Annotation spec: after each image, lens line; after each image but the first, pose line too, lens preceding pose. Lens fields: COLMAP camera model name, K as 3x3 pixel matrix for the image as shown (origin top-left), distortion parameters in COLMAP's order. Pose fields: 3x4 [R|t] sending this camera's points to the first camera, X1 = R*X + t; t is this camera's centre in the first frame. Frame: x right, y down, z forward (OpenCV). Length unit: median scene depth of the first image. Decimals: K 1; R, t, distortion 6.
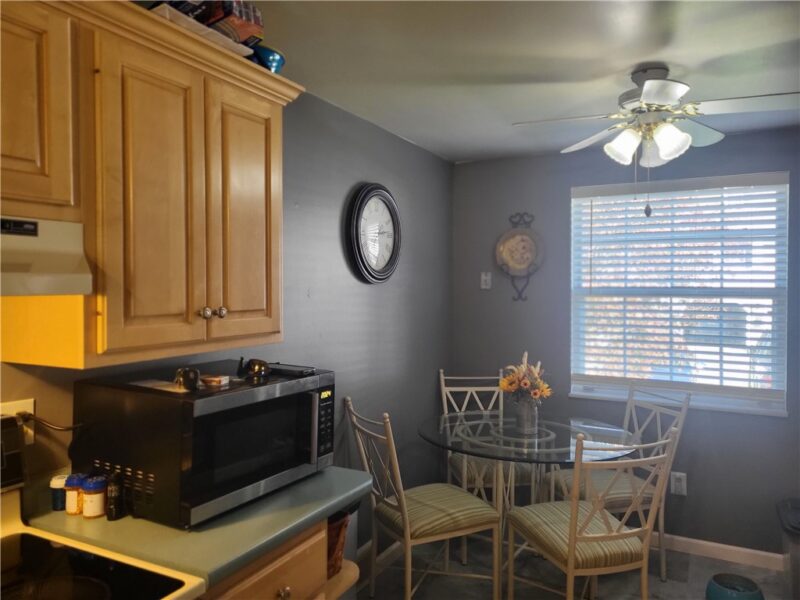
lens RADIAL K [[608.0, 0, 400.0], [0, 608.0, 300.0], [0, 0, 1]] dist [0.029612, -0.001431]
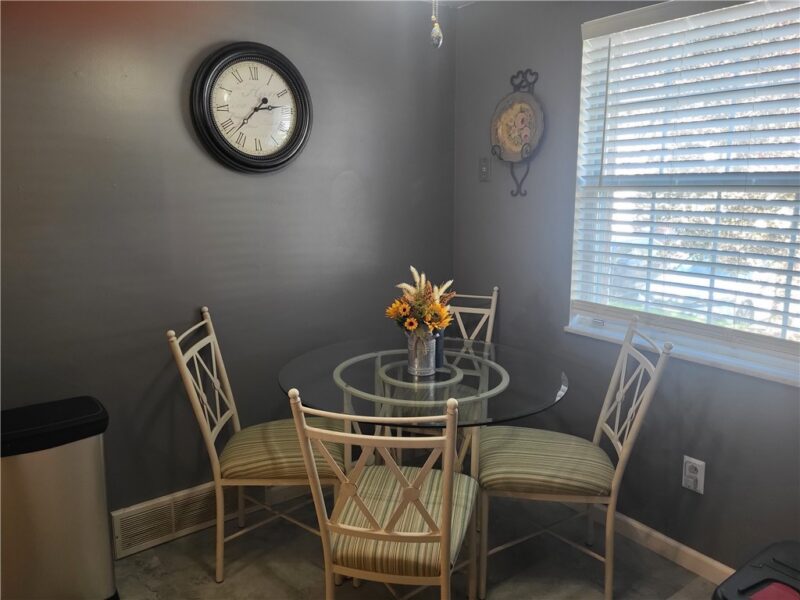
lens RADIAL K [[608.0, 0, 400.0], [0, 608.0, 300.0], [0, 0, 1]] dist [0.029612, -0.001431]
pose [[0.895593, 0.078169, -0.437952, 0.412832], [-0.005739, 0.986390, 0.164323, 0.004654], [0.444836, -0.144654, 0.883853, 0.276099]]
